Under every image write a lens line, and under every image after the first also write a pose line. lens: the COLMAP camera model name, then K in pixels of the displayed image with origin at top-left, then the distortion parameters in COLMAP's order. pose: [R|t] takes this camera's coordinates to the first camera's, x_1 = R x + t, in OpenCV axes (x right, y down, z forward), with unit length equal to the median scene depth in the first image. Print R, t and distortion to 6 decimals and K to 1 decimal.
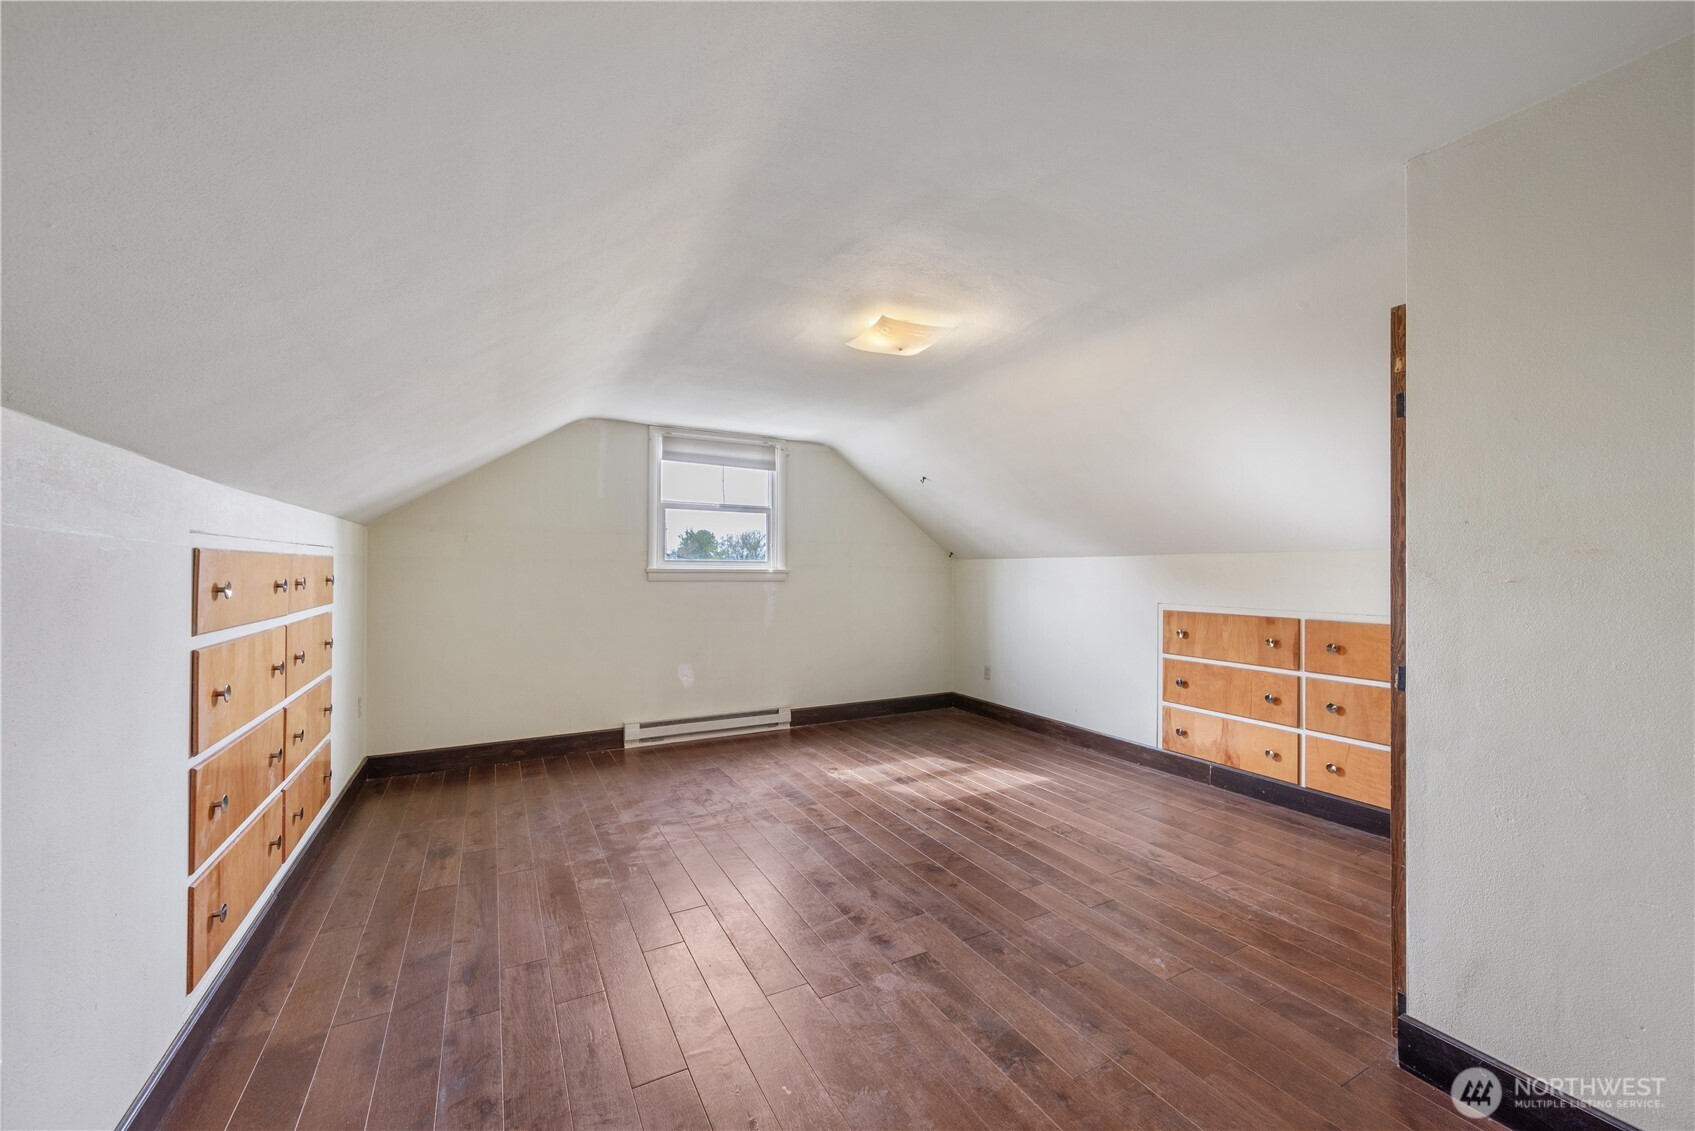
lens RADIAL K [[666.8, 0, 854.4], [0, 666.8, 566.7], [0, 0, 1]] dist [-0.000823, 0.000616]
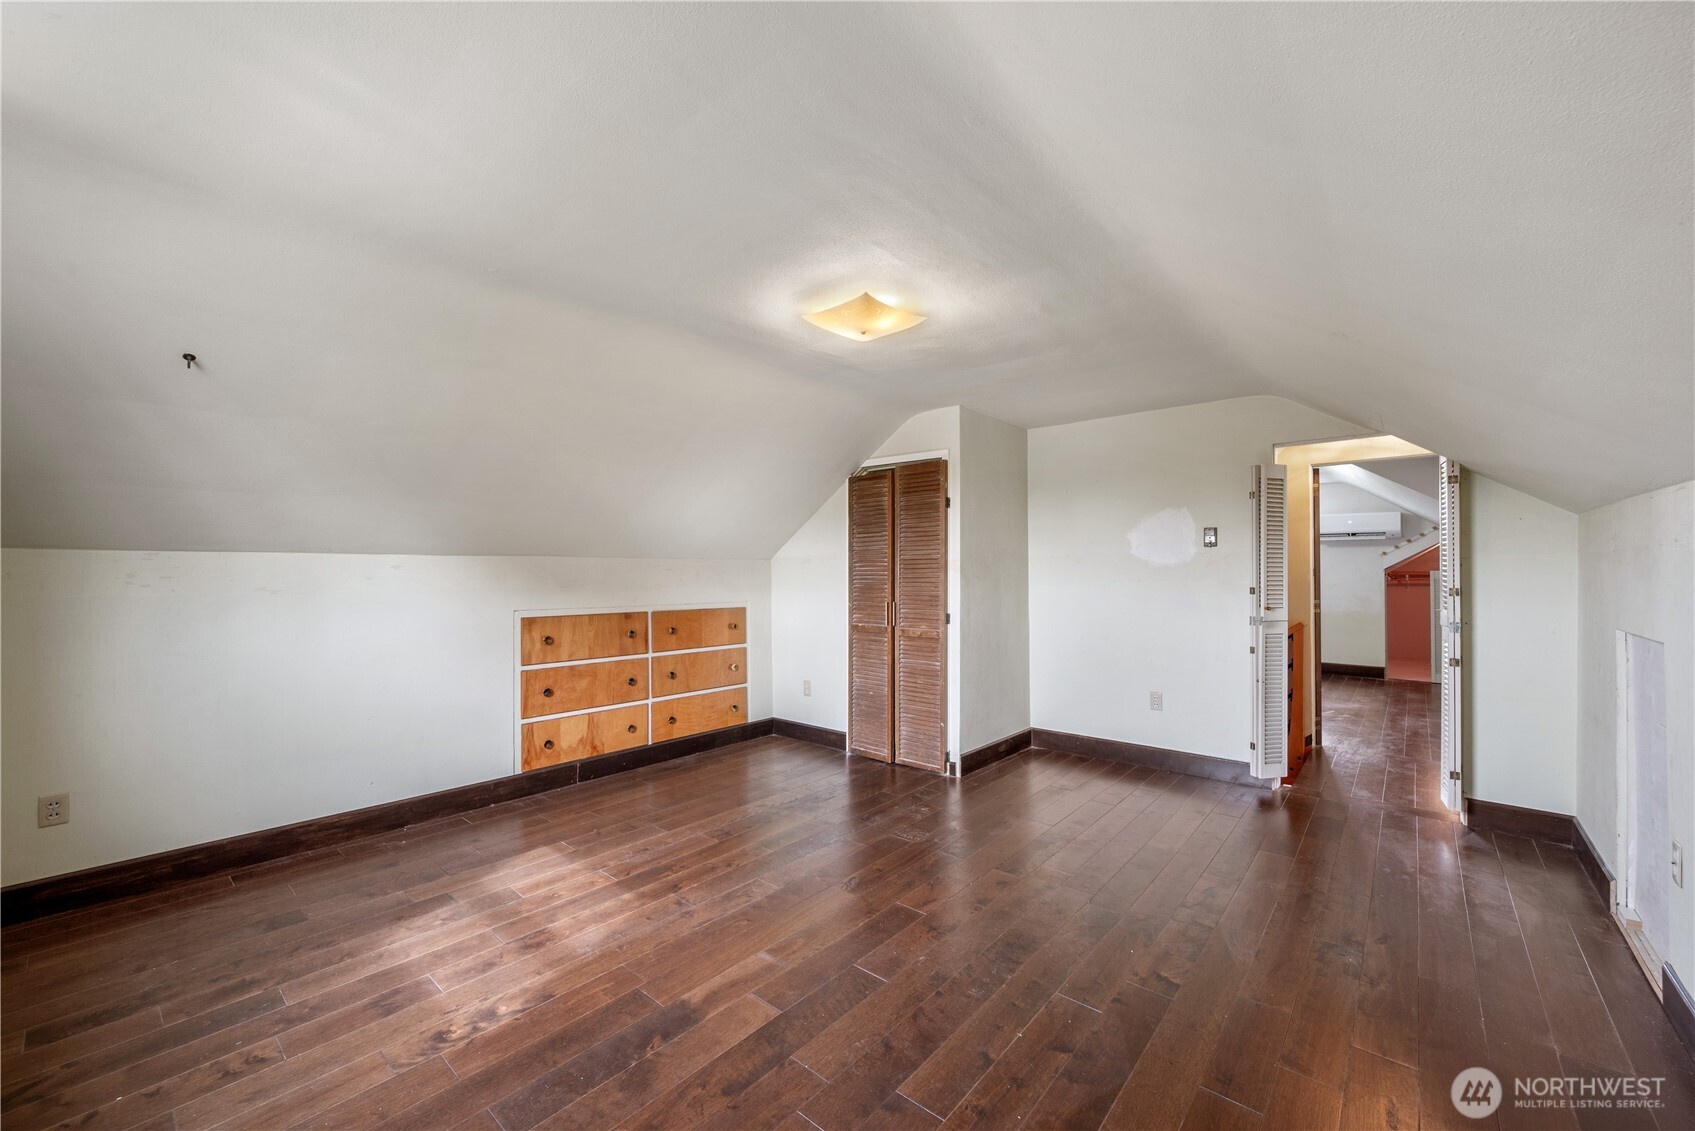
lens RADIAL K [[666.8, 0, 842.1], [0, 666.8, 567.4], [0, 0, 1]] dist [-0.000823, 0.000616]
pose [[-0.355355, 0.006040, 0.934712, -0.559586], [-0.005284, 0.999950, -0.008470, 0.002975], [-0.934716, -0.007949, -0.355305, 0.970920]]
